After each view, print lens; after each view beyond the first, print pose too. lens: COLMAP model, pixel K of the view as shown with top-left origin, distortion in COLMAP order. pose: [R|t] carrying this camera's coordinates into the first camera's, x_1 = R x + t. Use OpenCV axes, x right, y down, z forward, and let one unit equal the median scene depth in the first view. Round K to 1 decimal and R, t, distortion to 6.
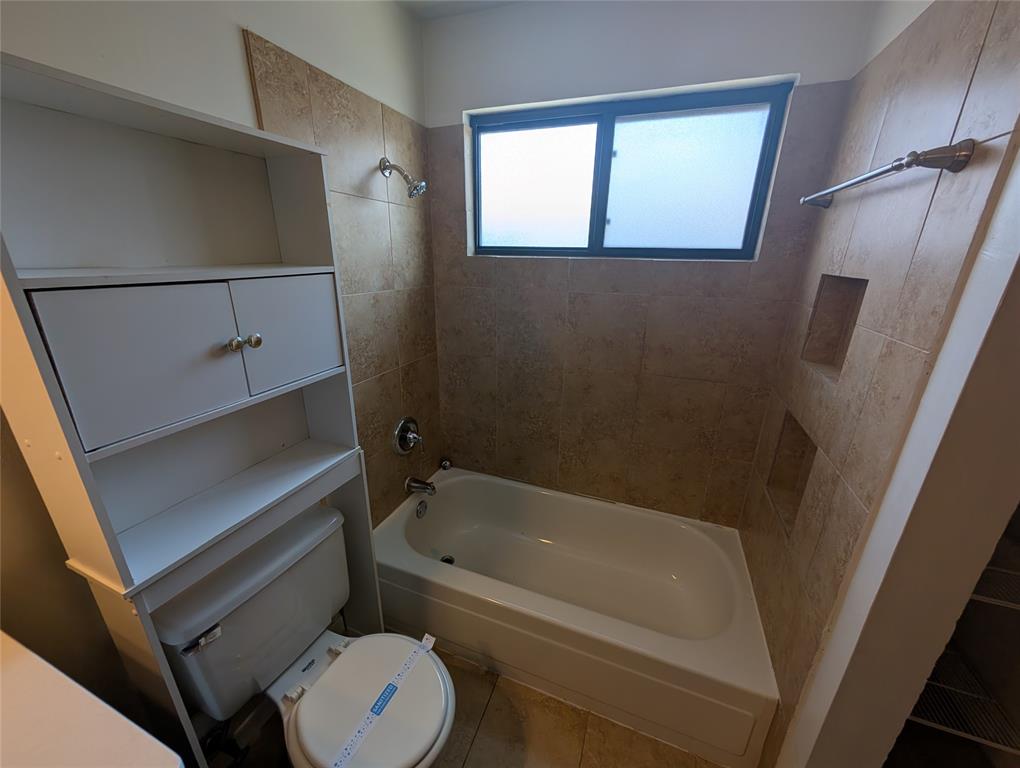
lens RADIAL K [[386.7, 0, 507.9], [0, 386.7, 384.7], [0, 0, 1]] dist [-0.003483, 0.000566]
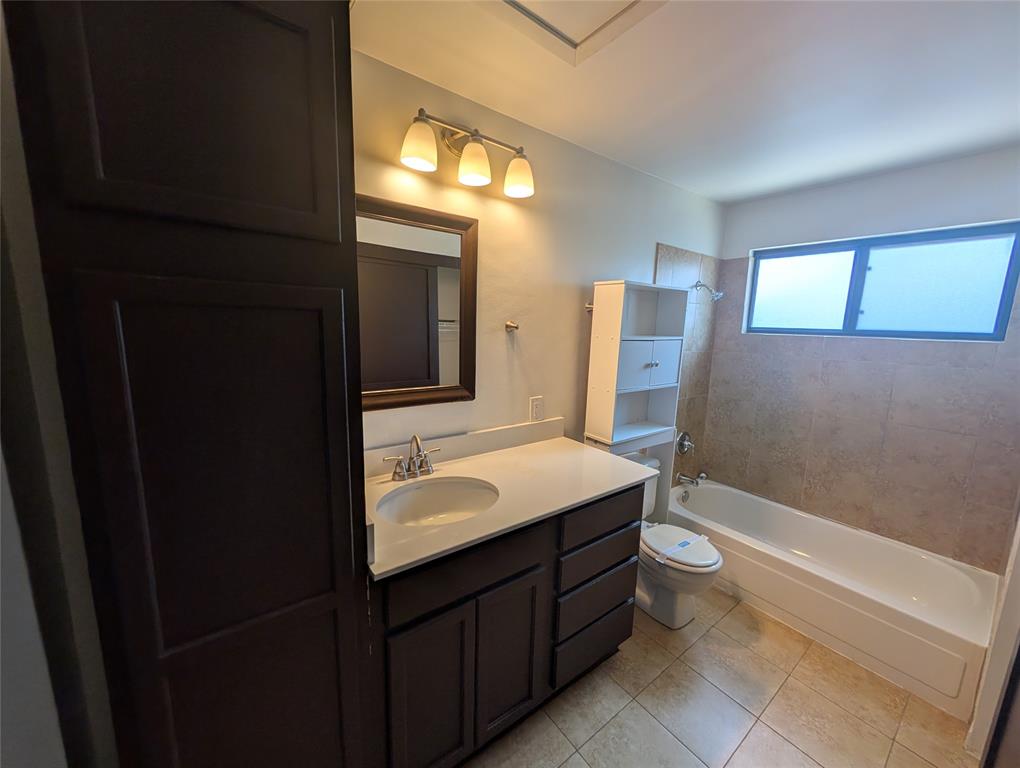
lens RADIAL K [[386.7, 0, 509.0], [0, 386.7, 383.8], [0, 0, 1]] dist [-0.003483, 0.000566]
pose [[0.844917, 0.091070, -0.527088, -0.059550], [-0.186140, 0.973869, -0.130117, 0.244366], [0.501465, 0.208050, 0.839791, -0.740839]]
